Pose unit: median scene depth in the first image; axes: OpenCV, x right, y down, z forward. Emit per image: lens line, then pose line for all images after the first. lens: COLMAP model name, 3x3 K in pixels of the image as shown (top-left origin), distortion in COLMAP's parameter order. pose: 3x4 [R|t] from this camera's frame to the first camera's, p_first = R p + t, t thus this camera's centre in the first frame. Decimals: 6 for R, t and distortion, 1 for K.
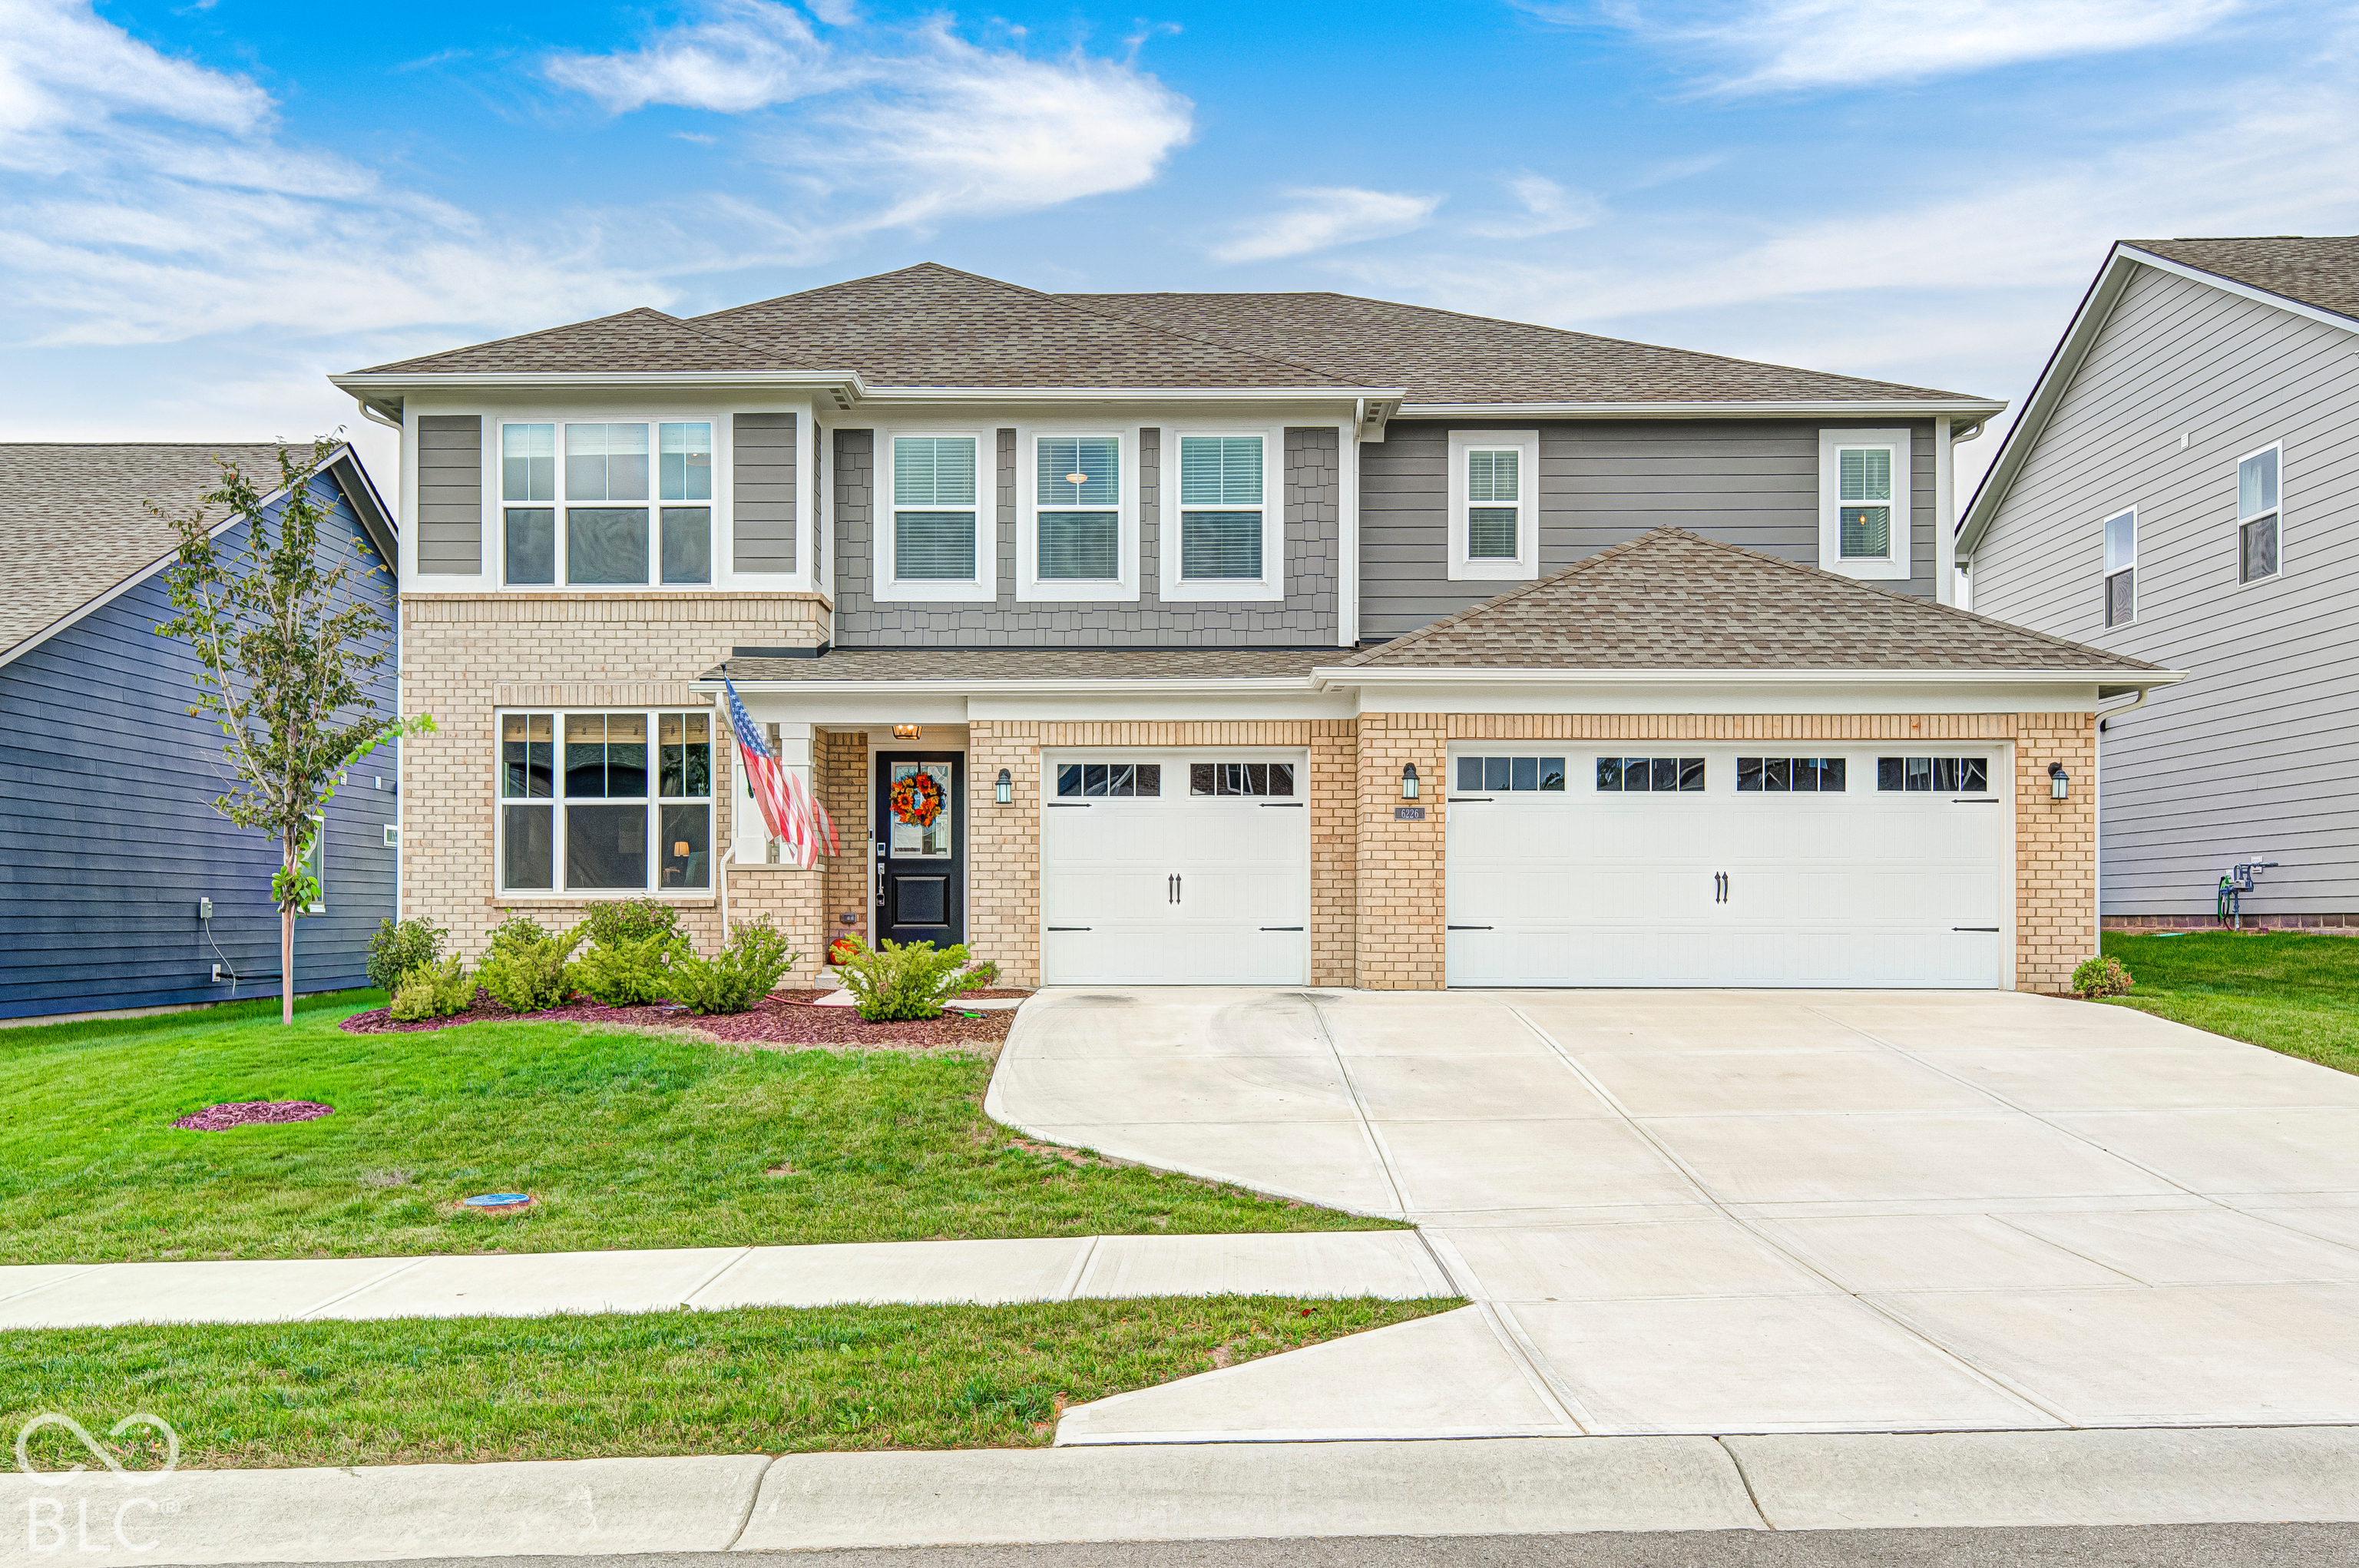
lens RADIAL K [[1570.5, 0, 1179.5], [0, 1570.5, 784.0], [0, 0, 1]] dist [0.011997, -0.000309]
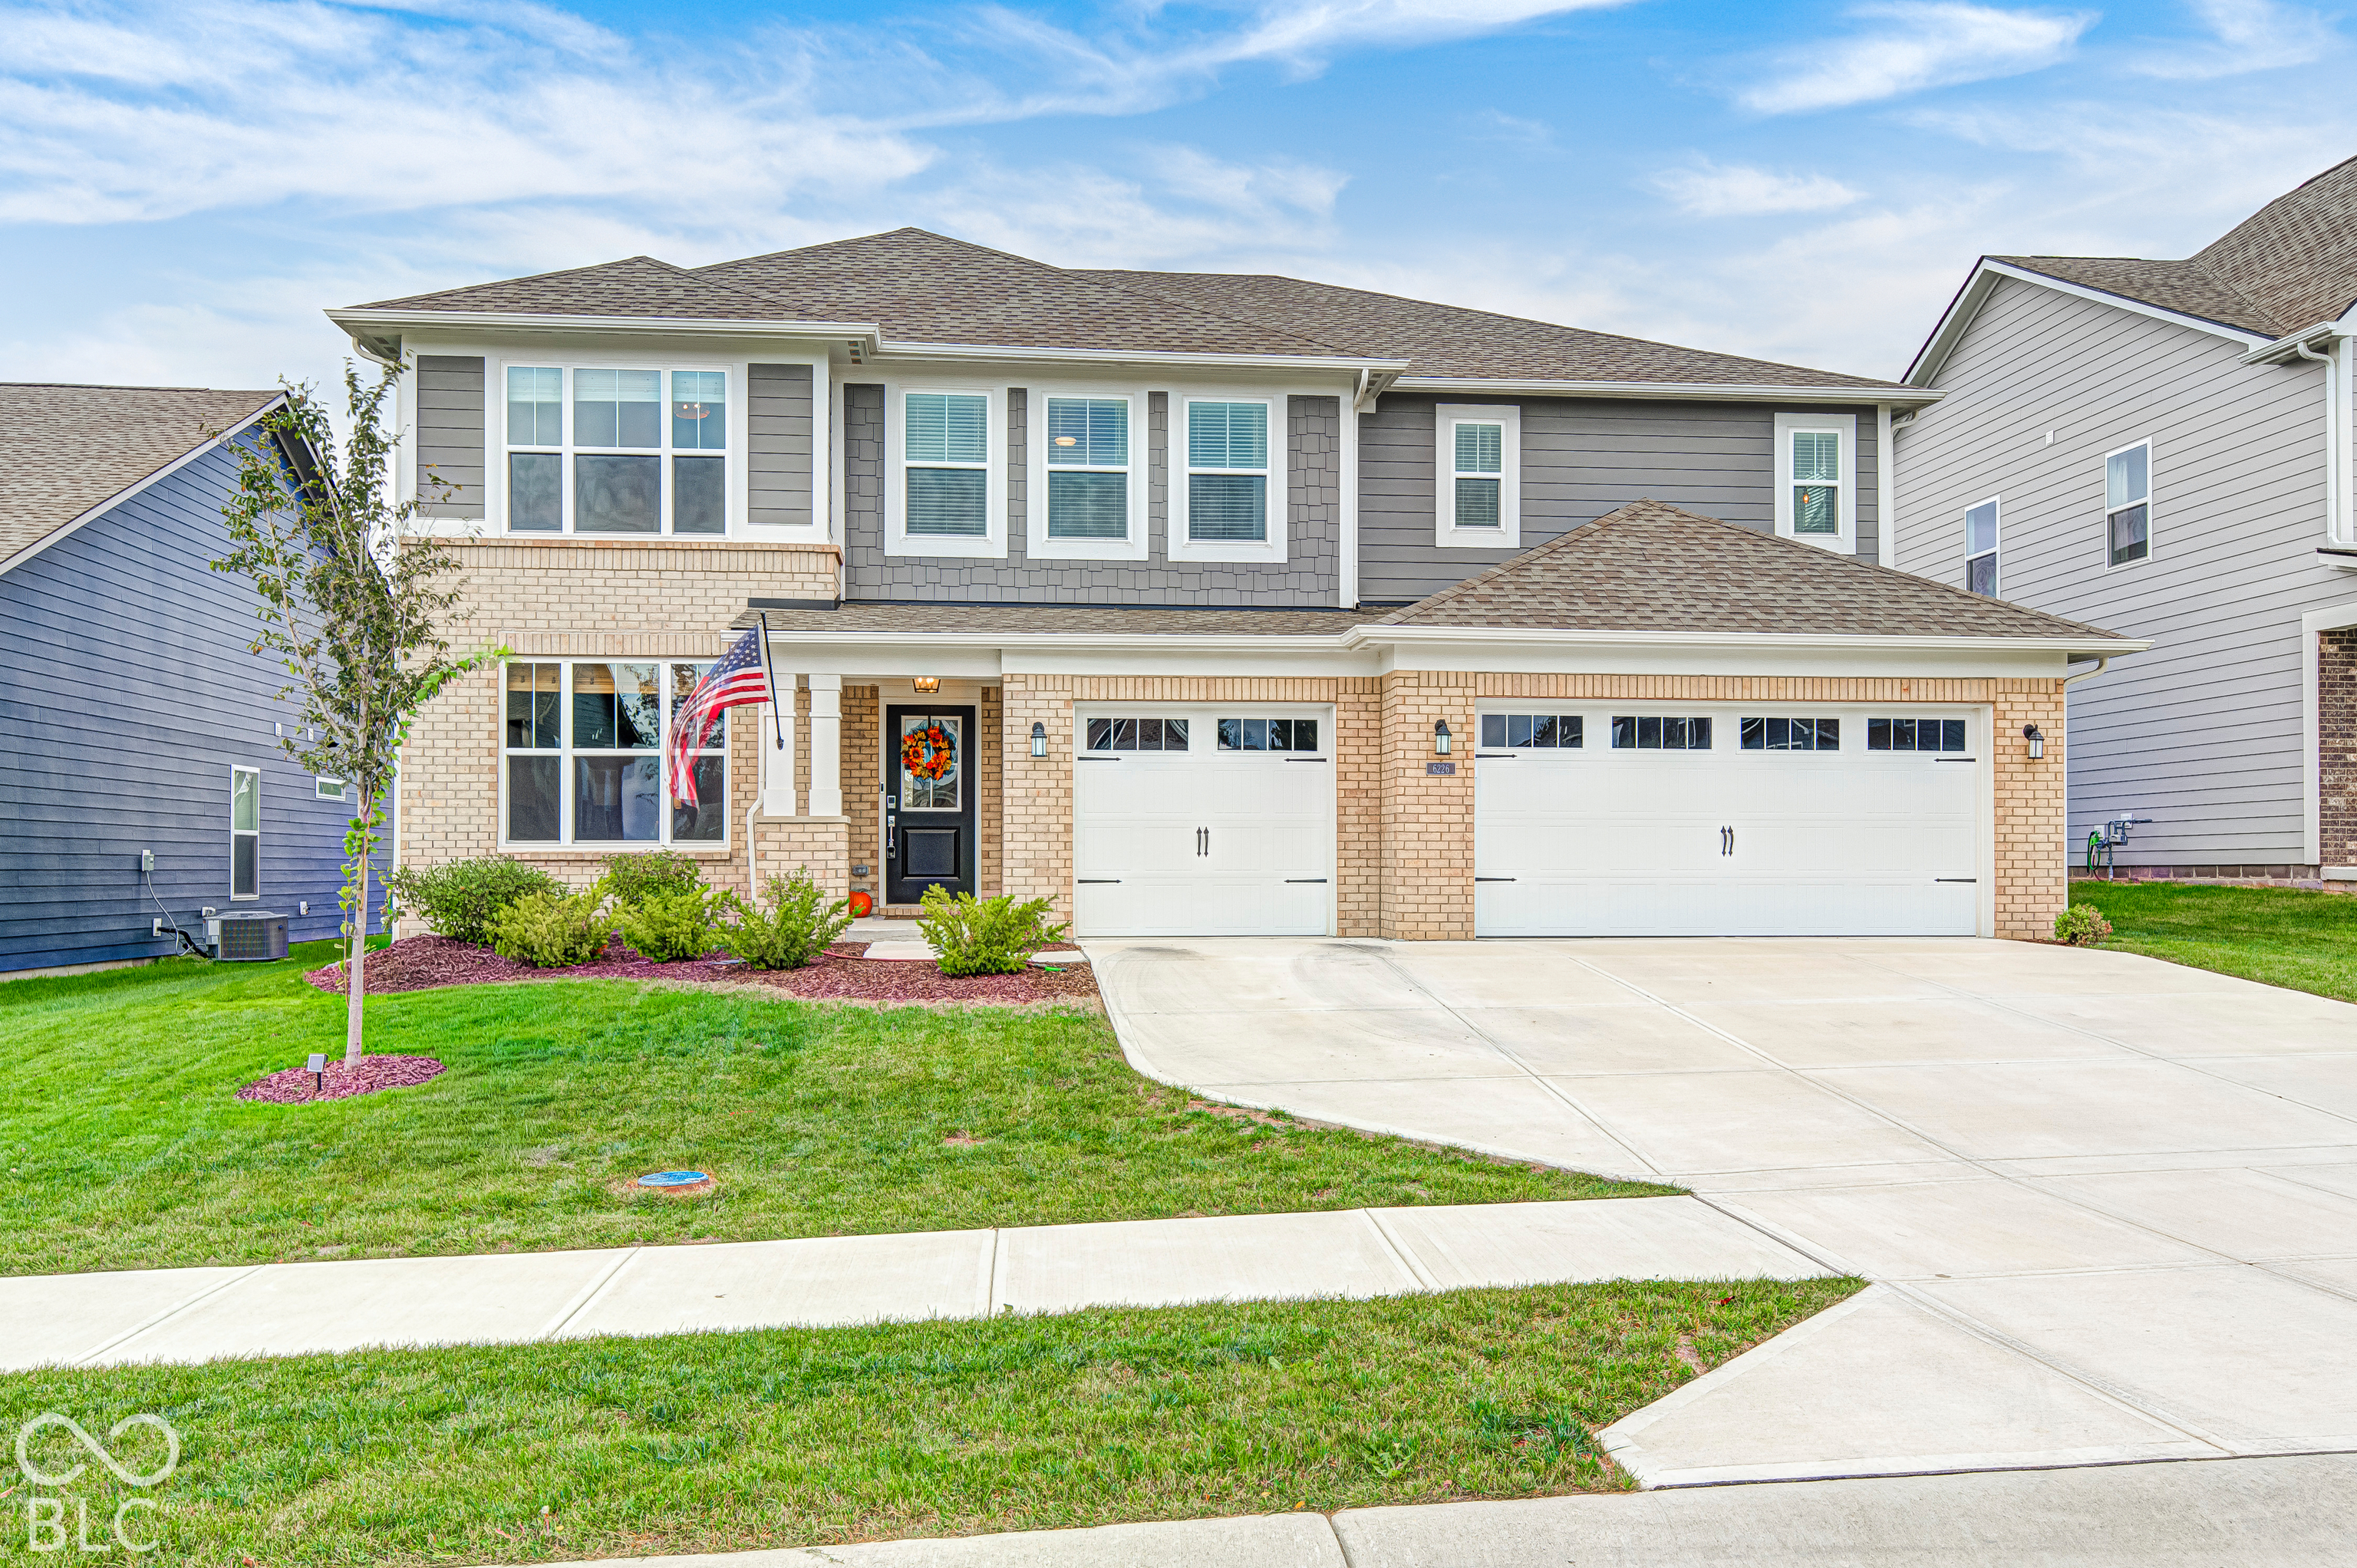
lens RADIAL K [[1458.3, 0, 1179.2], [0, 1458.3, 744.7], [0, 0, 1]] dist [0.011446, 0.001600]
pose [[0.995479, 0.007246, 0.094703, -0.100029], [-0.007233, 0.999974, -0.000482, 0.004115], [-0.094704, -0.000205, 0.995505, 0.055608]]
